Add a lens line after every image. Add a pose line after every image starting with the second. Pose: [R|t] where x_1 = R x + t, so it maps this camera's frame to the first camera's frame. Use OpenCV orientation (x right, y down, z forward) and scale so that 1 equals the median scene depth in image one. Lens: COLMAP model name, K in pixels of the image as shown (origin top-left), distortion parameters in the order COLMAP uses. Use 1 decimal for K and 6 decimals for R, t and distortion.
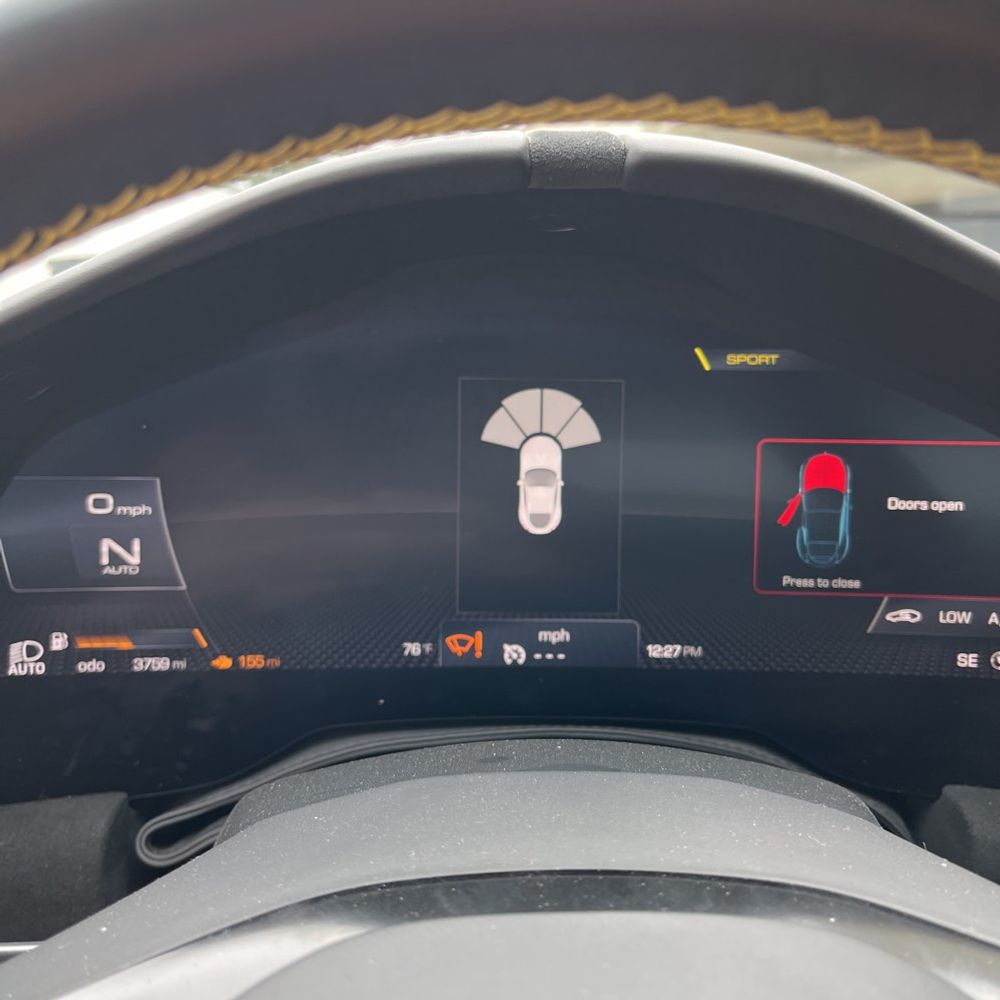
lens RADIAL K [[1014.5, 0, 495.5], [0, 1014.5, 504.3], [0, 0, 1]] dist [0.015865, 0.000000]
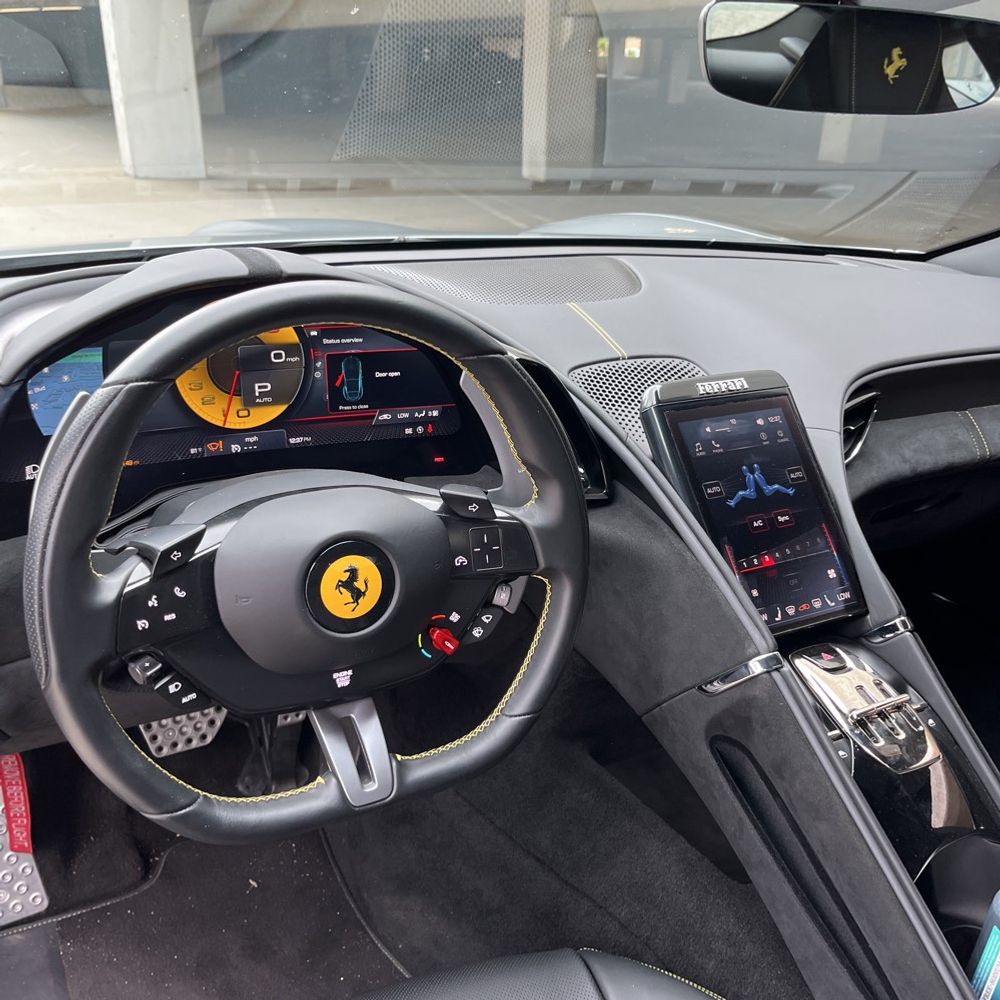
lens RADIAL K [[1014.5, 0, 500.7], [0, 1014.5, 498.5], [0, 0, 1]] dist [0.015865, 0.000000]
pose [[0.889160, -0.134268, 0.437455, -0.500689], [0.056288, 0.980816, 0.186632, -0.153722], [-0.454122, -0.141322, 0.879660, -1.453051]]
